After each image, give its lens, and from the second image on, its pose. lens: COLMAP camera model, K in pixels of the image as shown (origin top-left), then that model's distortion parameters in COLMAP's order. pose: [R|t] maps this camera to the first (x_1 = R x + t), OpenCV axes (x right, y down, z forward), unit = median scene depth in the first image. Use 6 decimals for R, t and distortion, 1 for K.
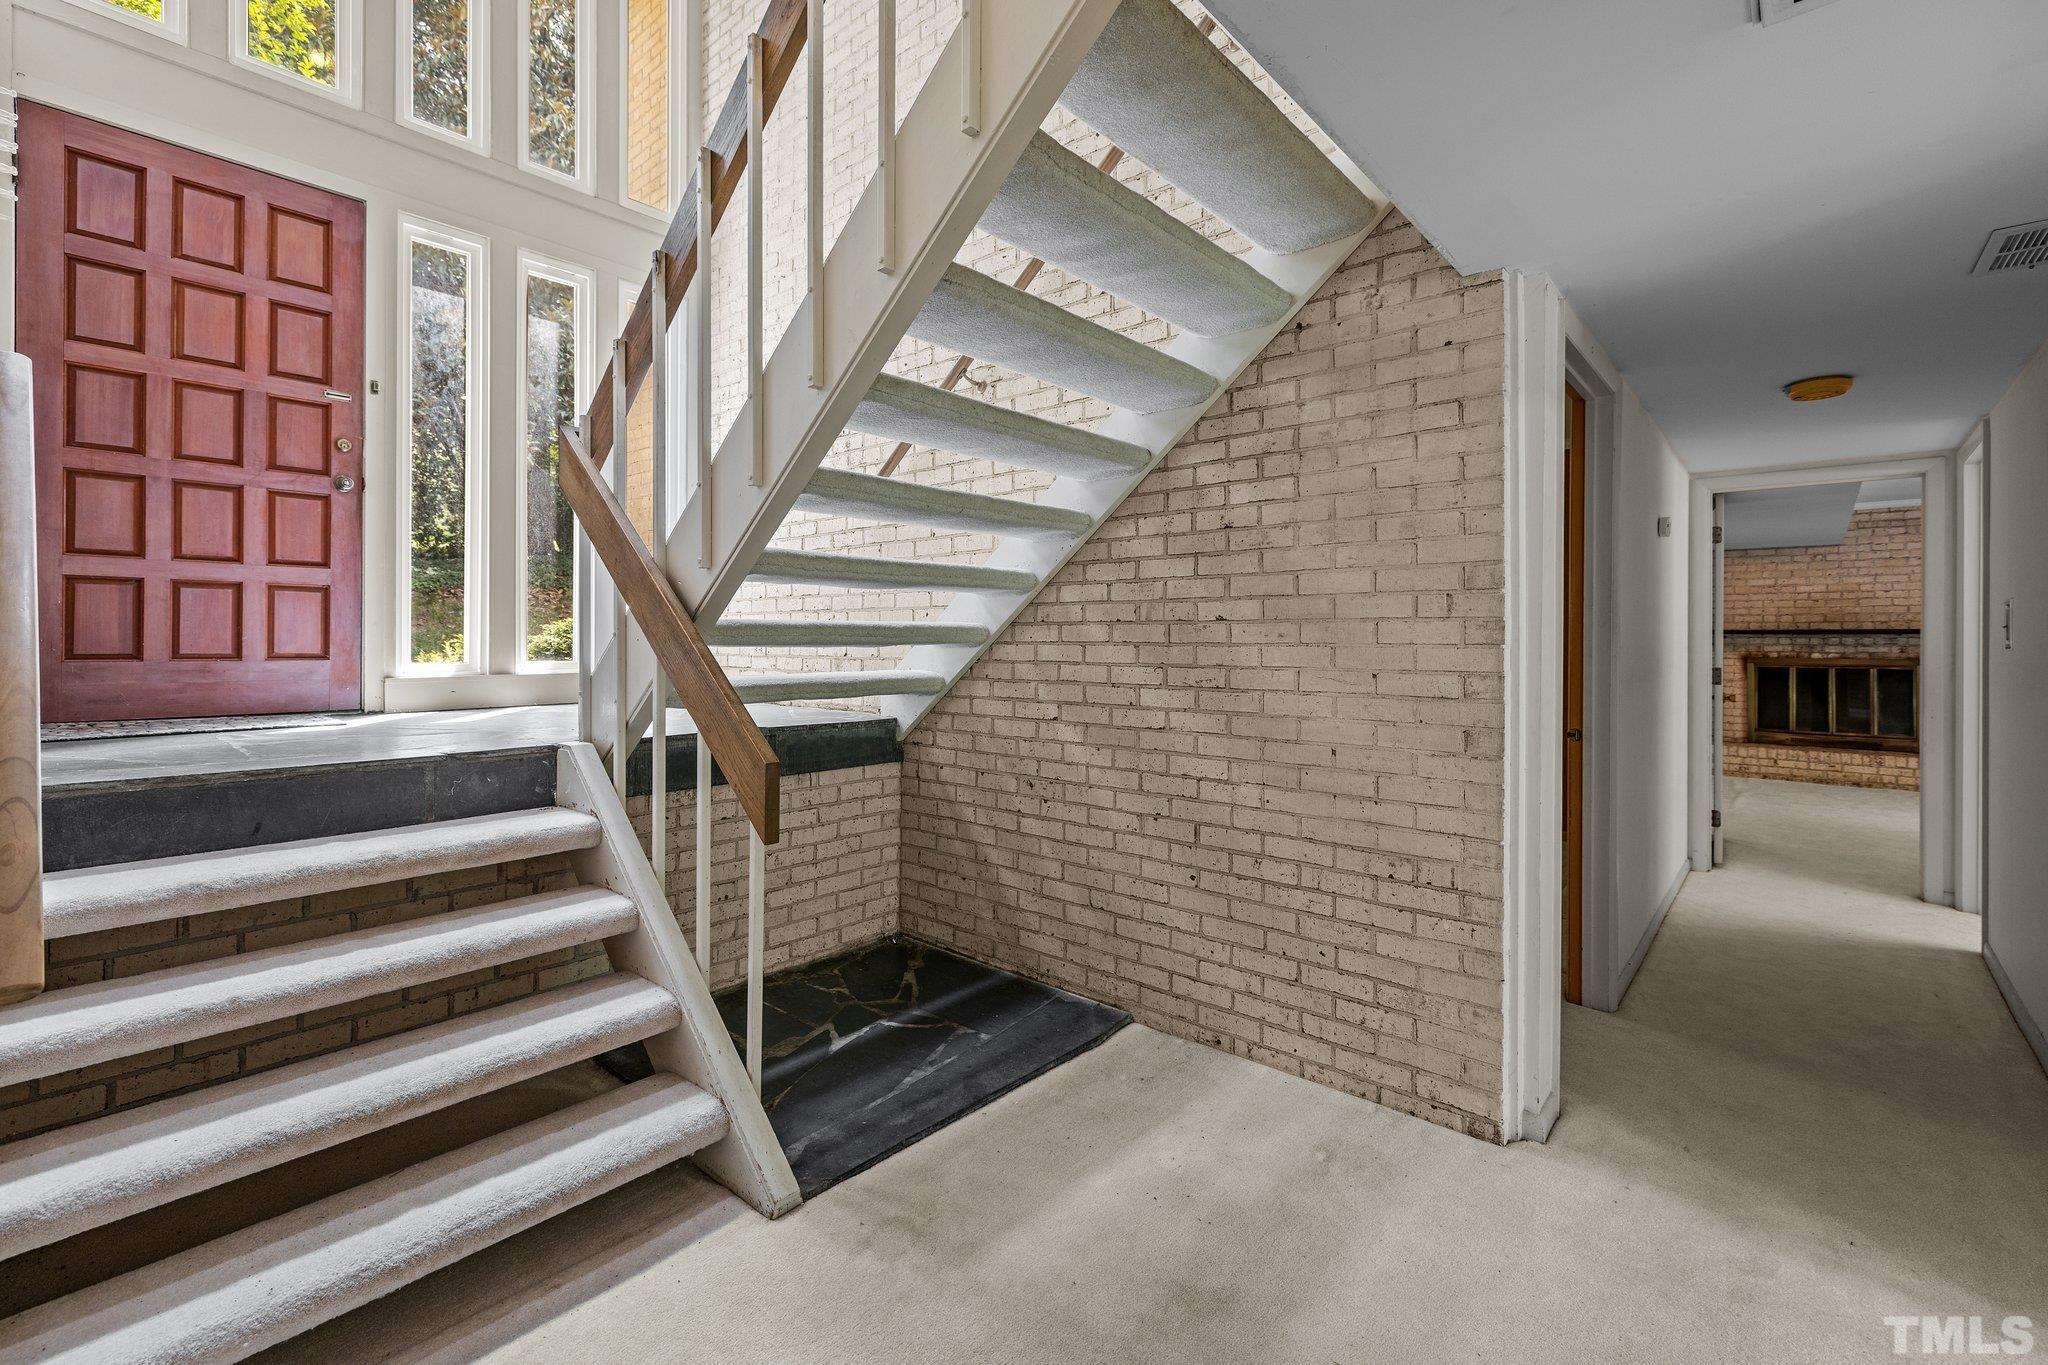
lens RADIAL K [[887.5, 0, 1027.0], [0, 887.5, 637.8], [0, 0, 1]] dist [0.003812, 0.000635]
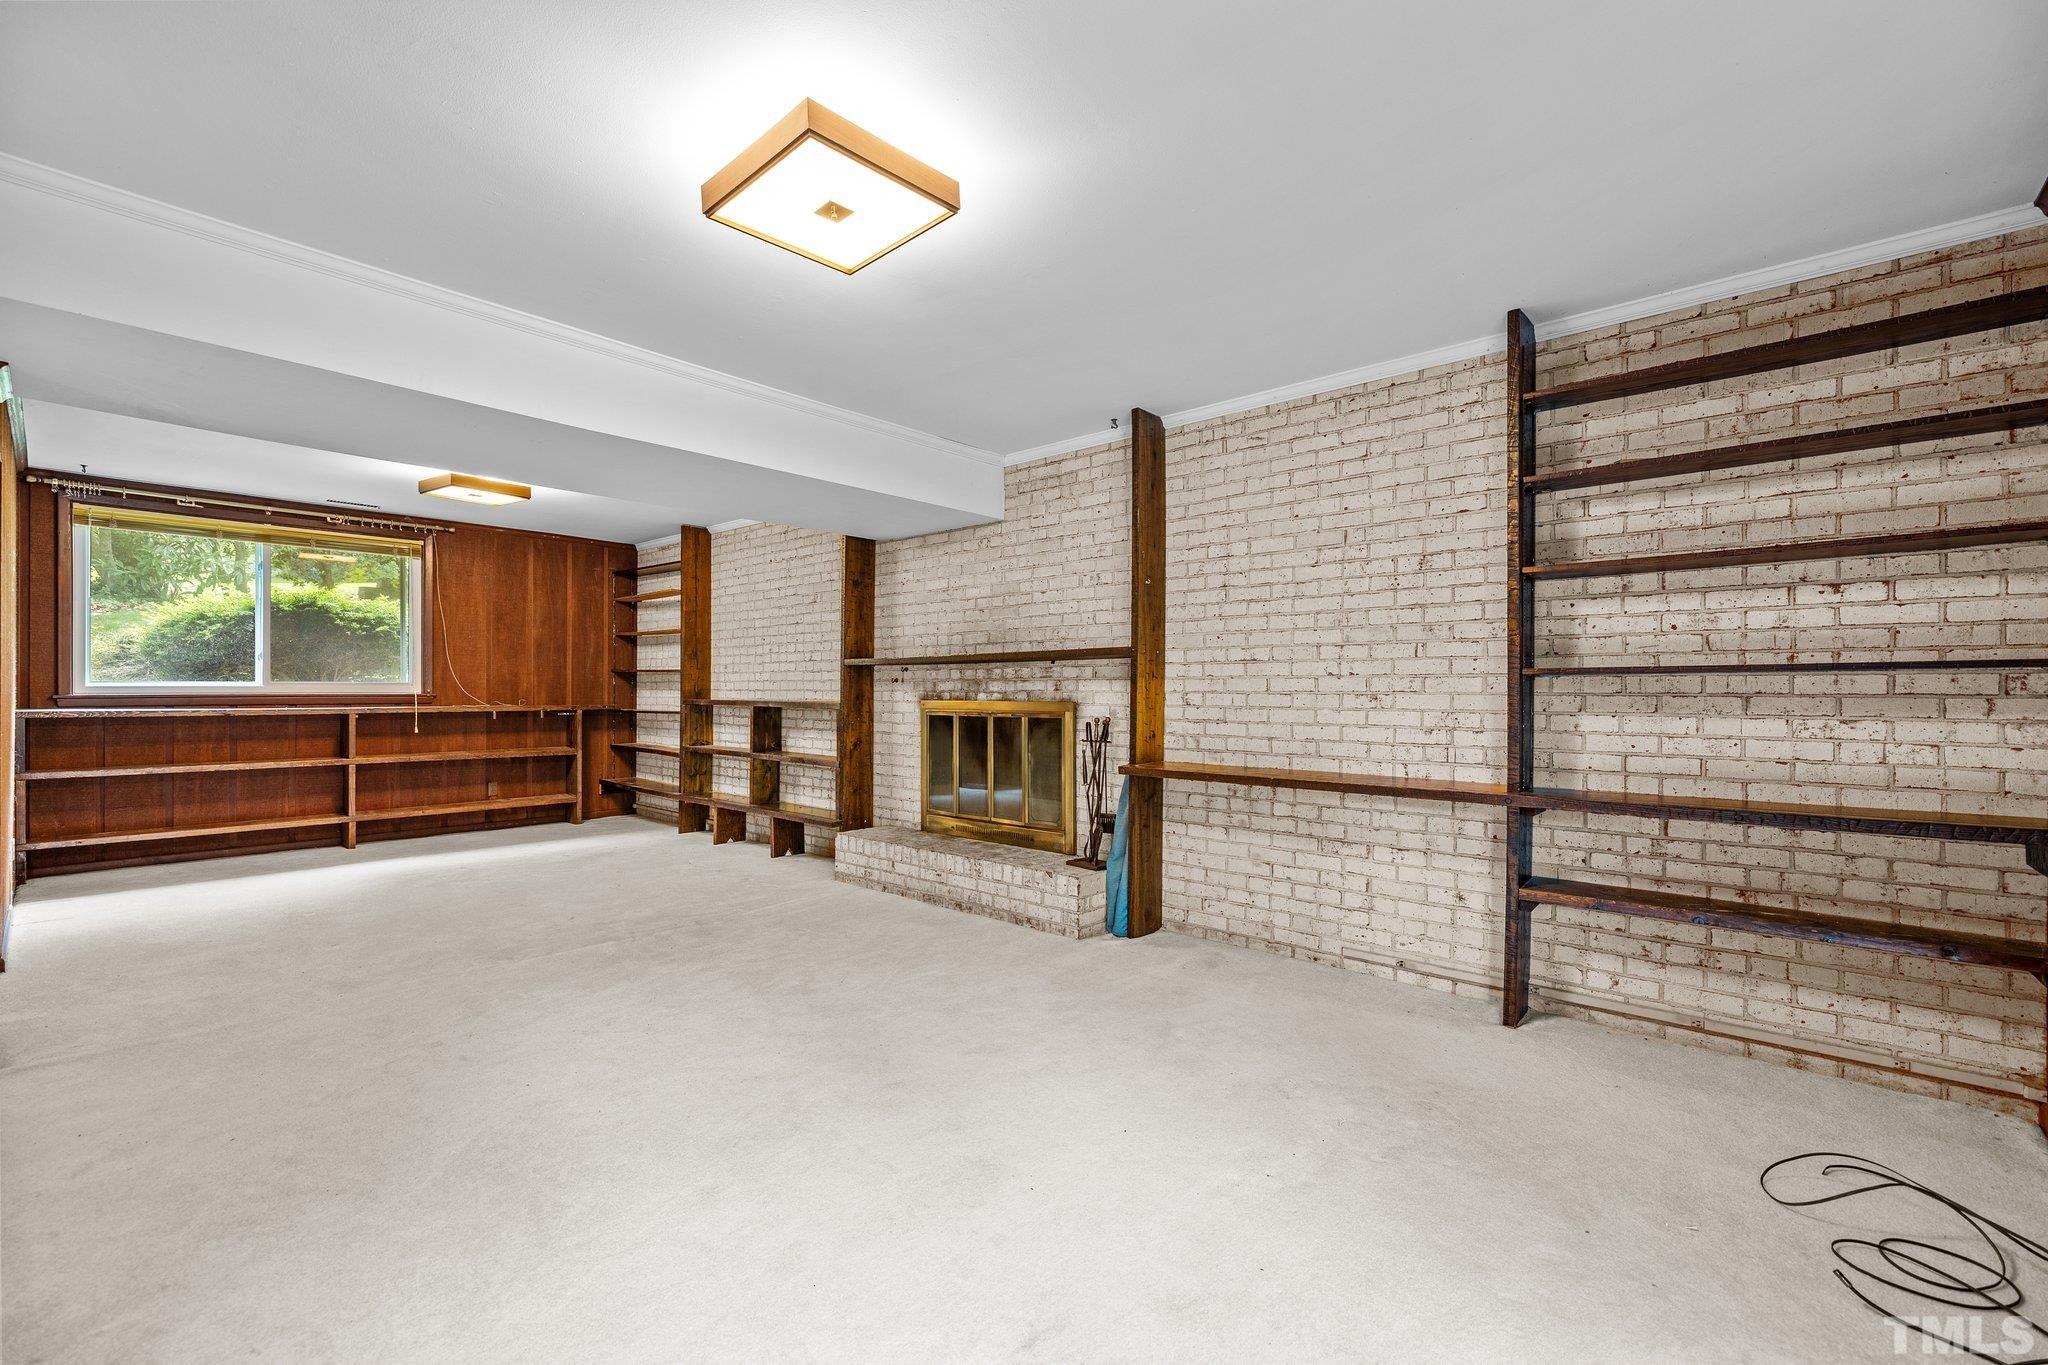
lens RADIAL K [[873.0, 0, 1018.8], [0, 873.0, 685.4], [0, 0, 1]] dist [0.000264, 0.001317]
pose [[0.999698, -0.001989, -0.024511, 0.941419], [0.001832, 0.999978, -0.006440, 0.016393], [0.024524, 0.006394, 0.999679, 0.382701]]
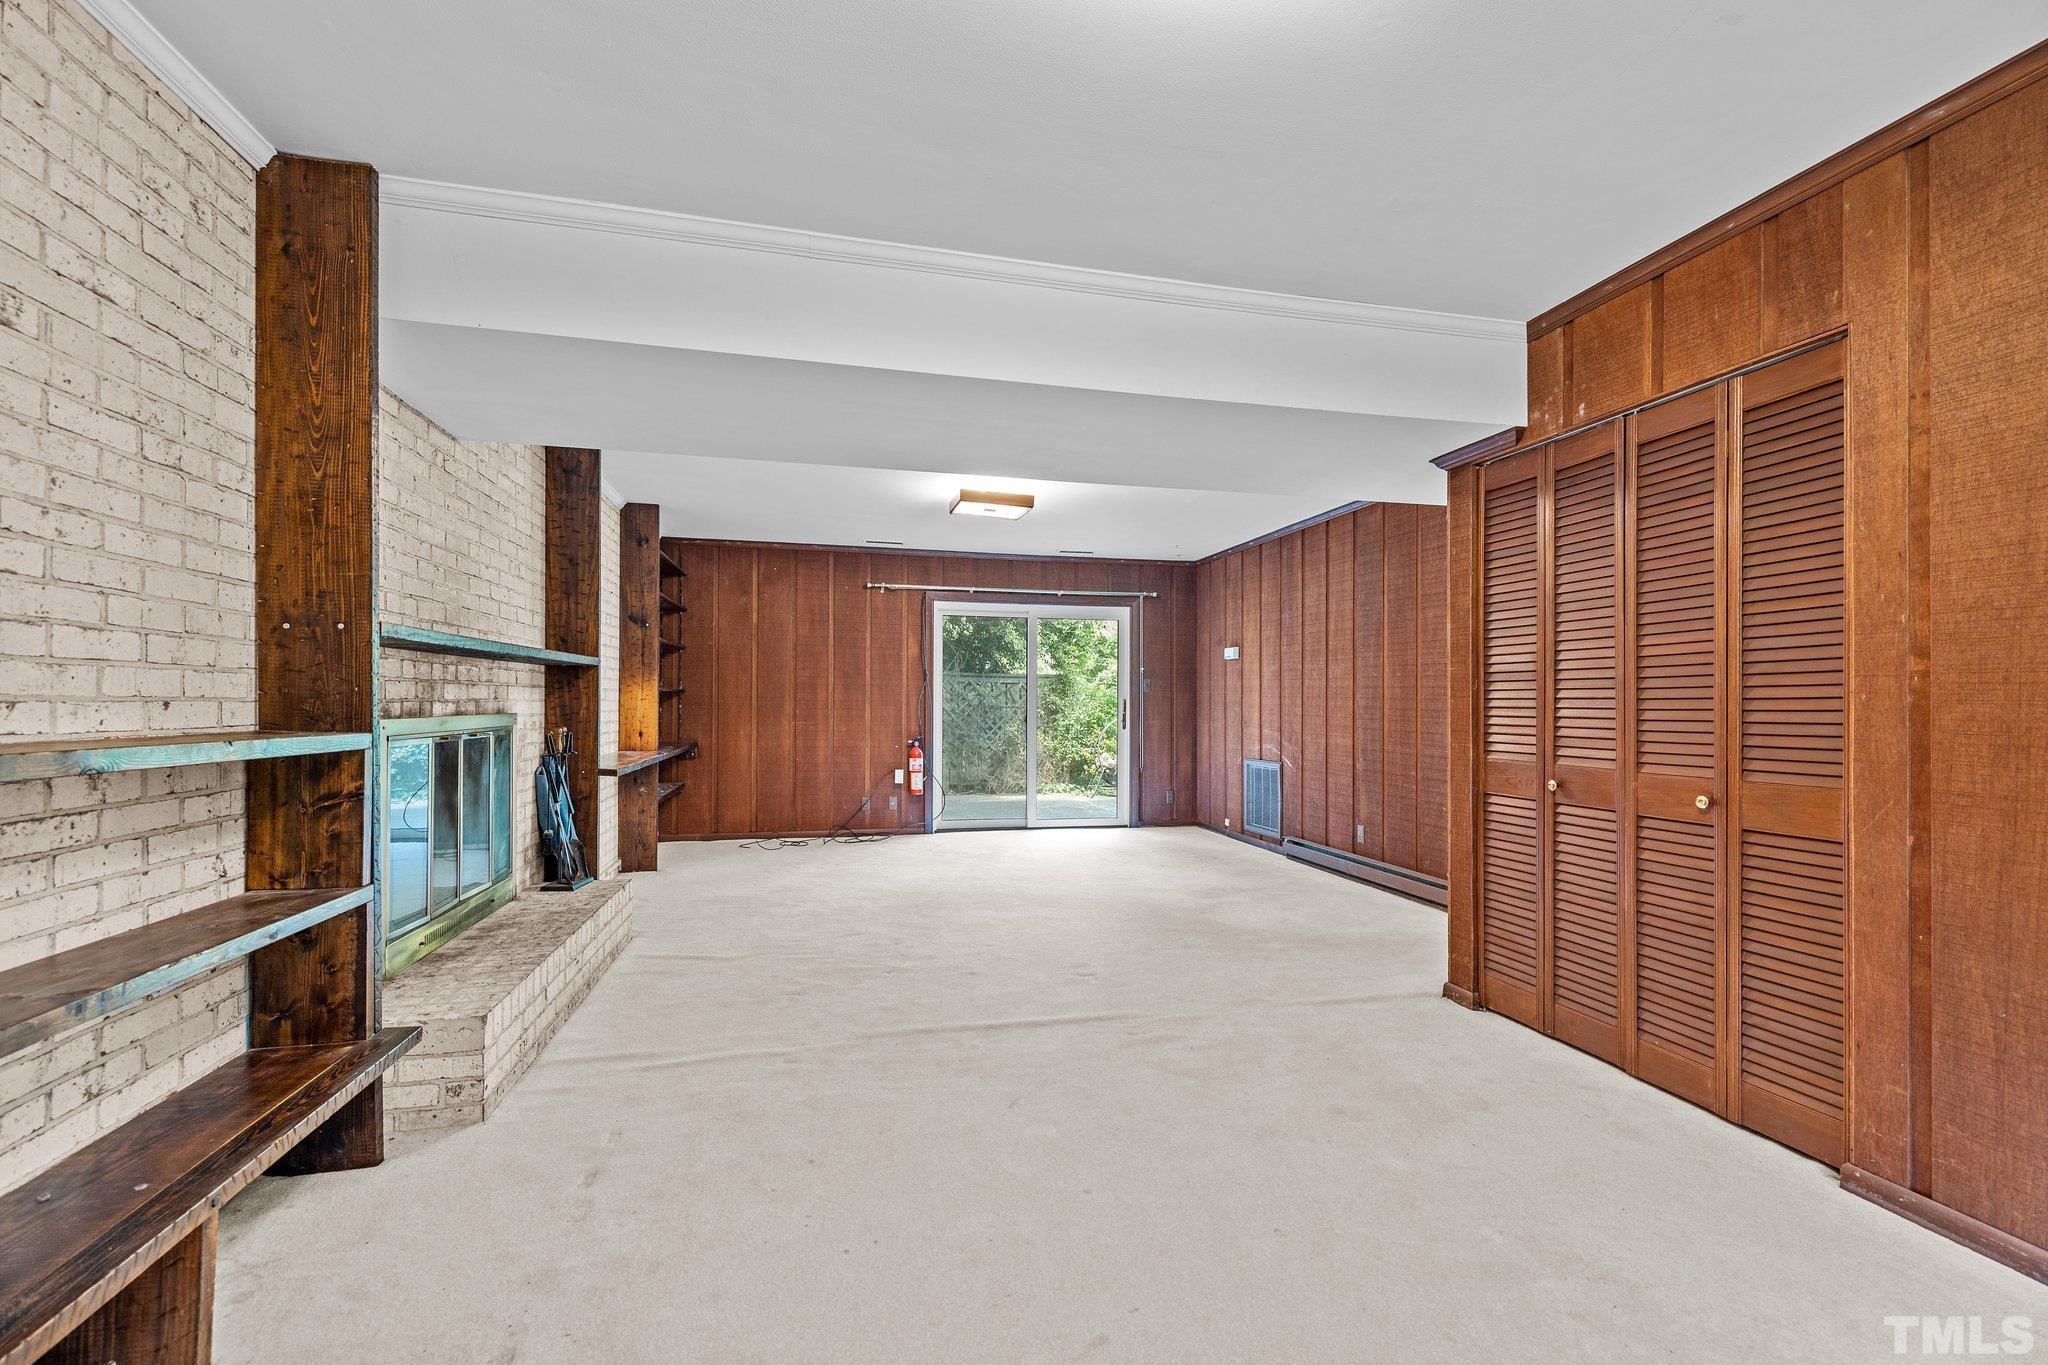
lens RADIAL K [[873.0, 0, 1025.9], [0, 873.0, 691.7], [0, 0, 1]] dist [0.000264, 0.001317]
pose [[-0.811038, 0.000822, 0.584993, 0.466845], [-0.002217, 0.999988, -0.004480, 0.013966], [-0.584990, -0.004930, -0.811026, 1.173324]]
